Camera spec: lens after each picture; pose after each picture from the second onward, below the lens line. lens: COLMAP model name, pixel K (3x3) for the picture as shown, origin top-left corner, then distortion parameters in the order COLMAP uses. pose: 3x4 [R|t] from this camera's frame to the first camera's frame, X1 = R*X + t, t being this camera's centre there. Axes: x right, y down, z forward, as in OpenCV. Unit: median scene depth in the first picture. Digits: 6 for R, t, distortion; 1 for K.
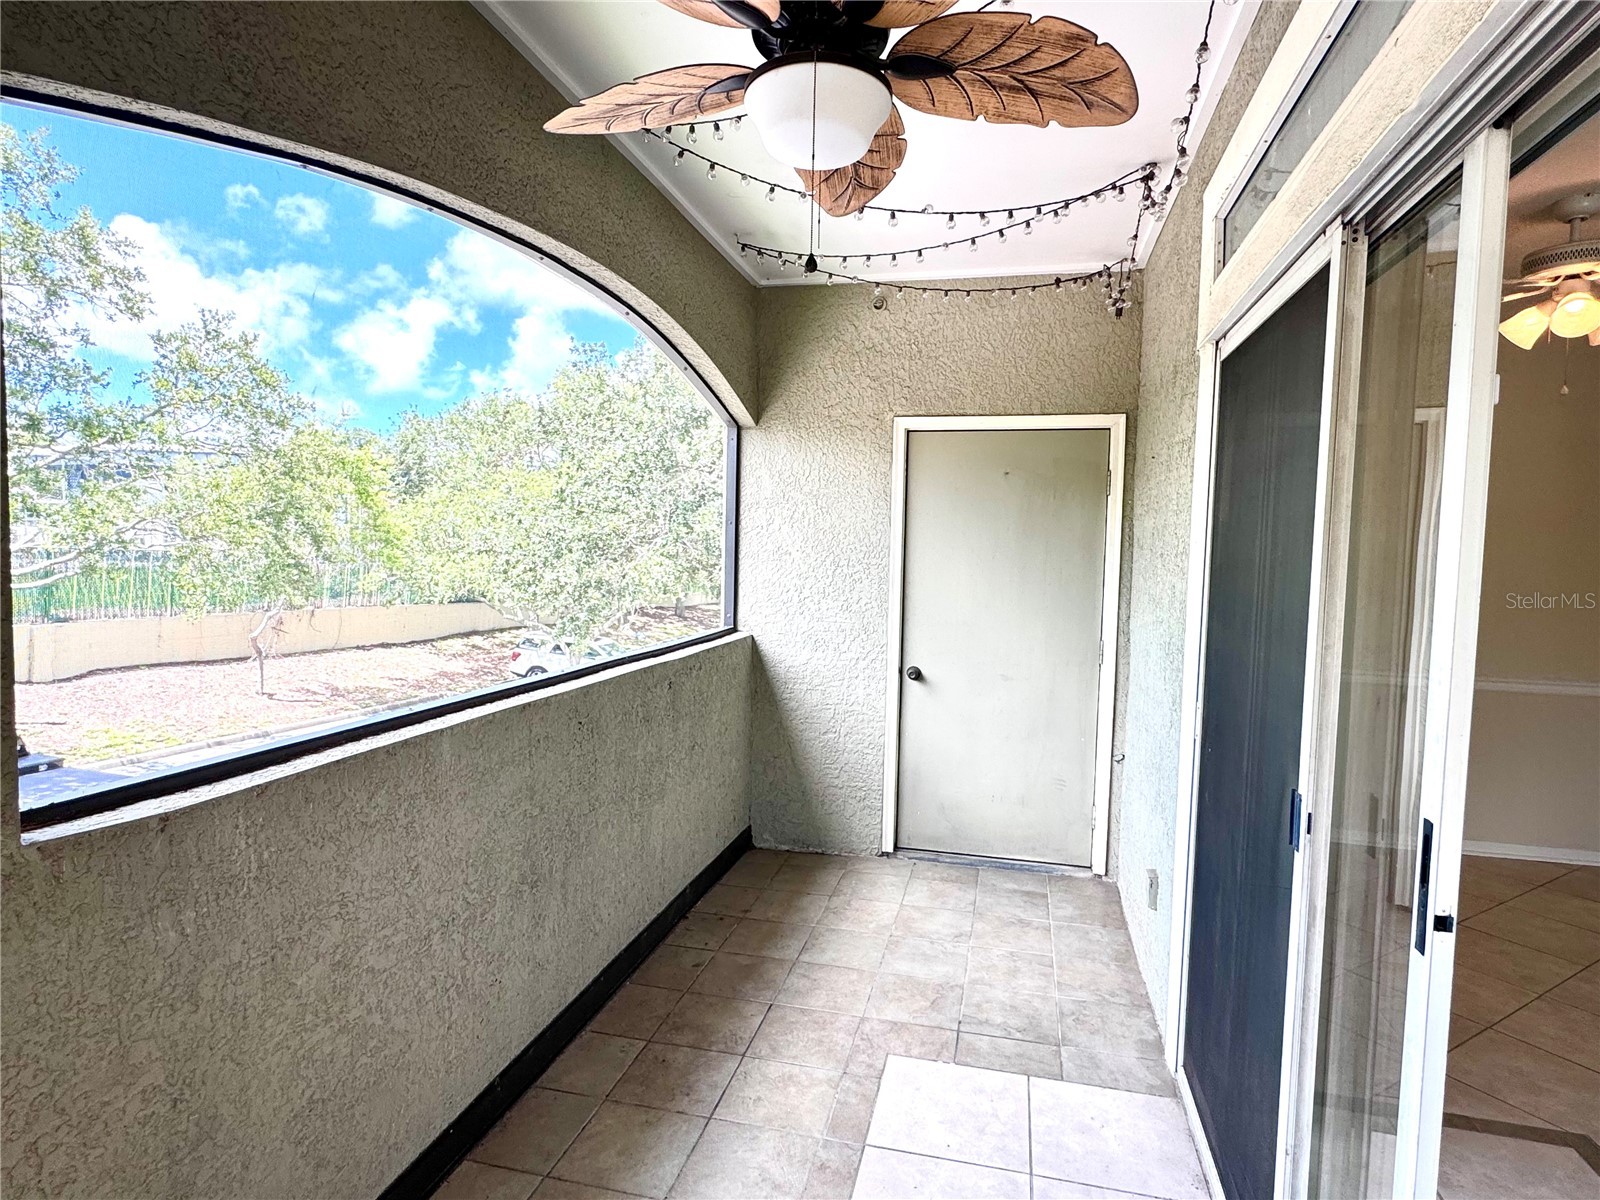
lens RADIAL K [[865.3, 0, 800.0], [0, 865.3, 600.0], [0, 0, 1]] dist [0.004449, -0.001958]
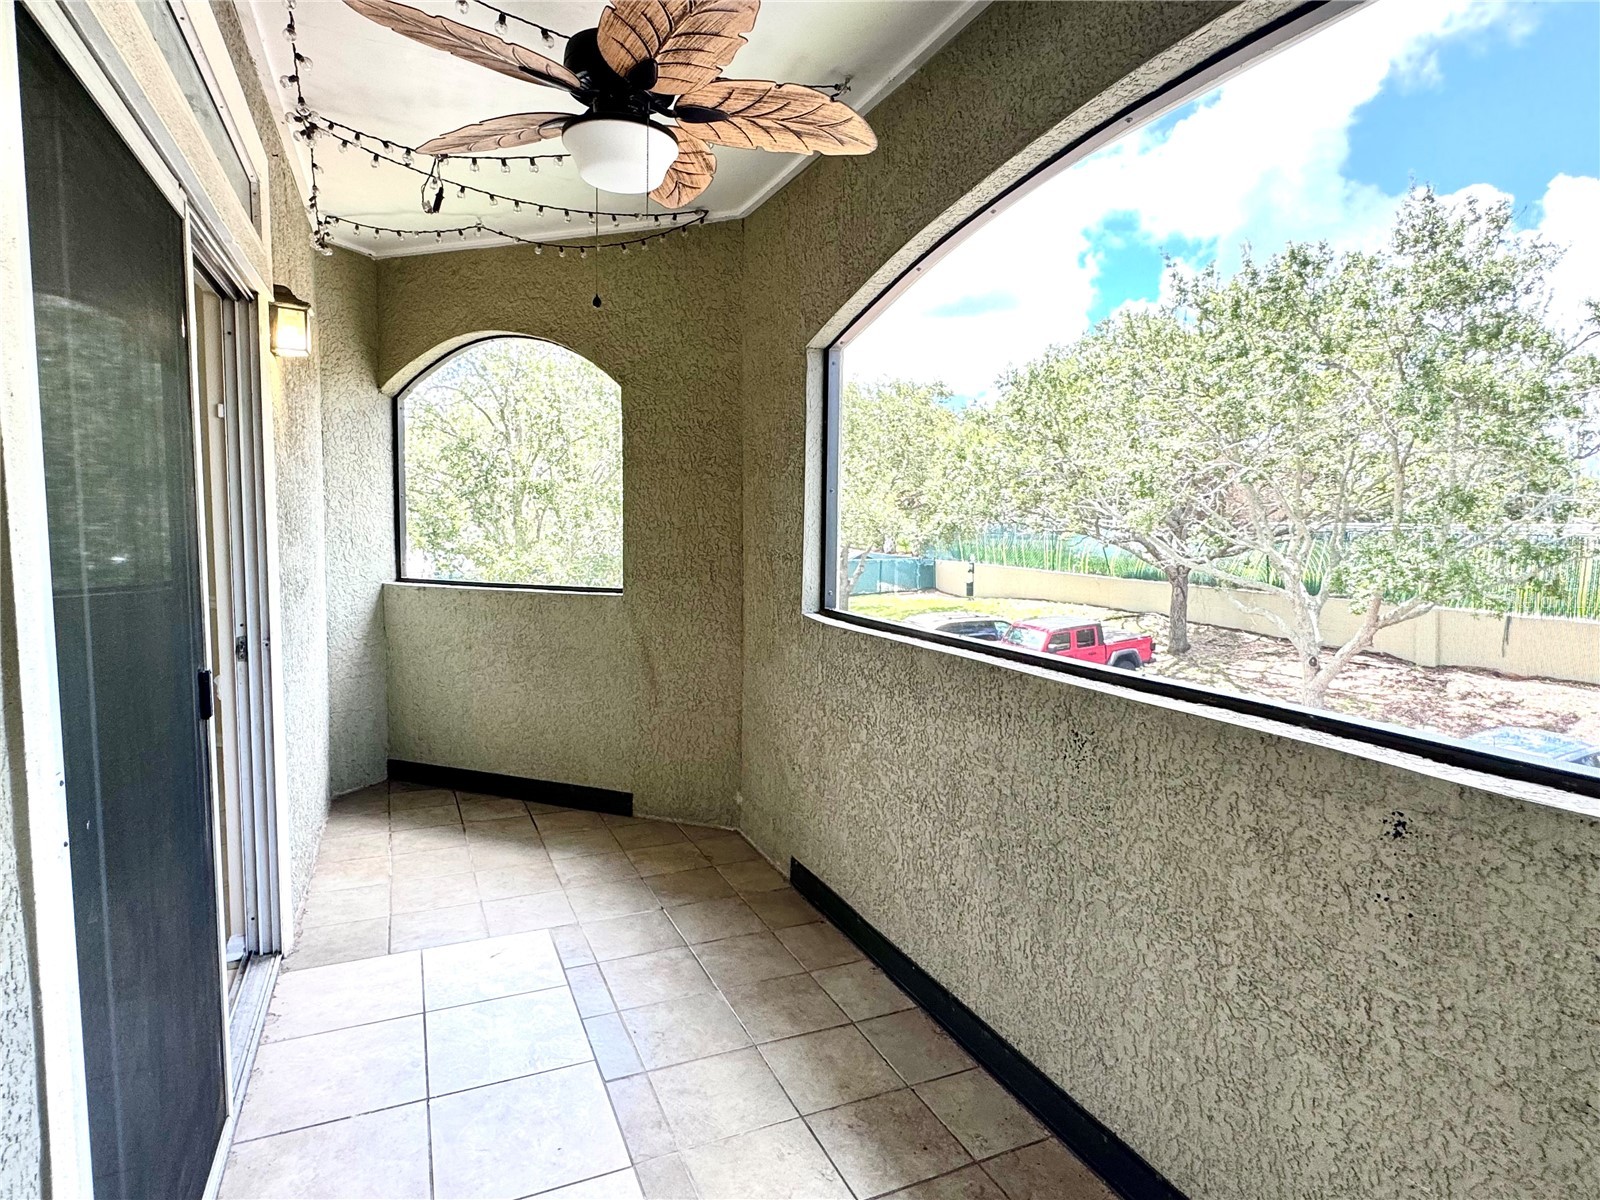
lens RADIAL K [[865.3, 0, 800.0], [0, 865.3, 600.0], [0, 0, 1]] dist [0.004449, -0.001958]
pose [[-0.777945, 0.014672, -0.628161, 0.494210], [-0.075020, 0.990407, 0.116041, -0.052960], [0.623838, 0.137399, -0.769381, 1.723539]]
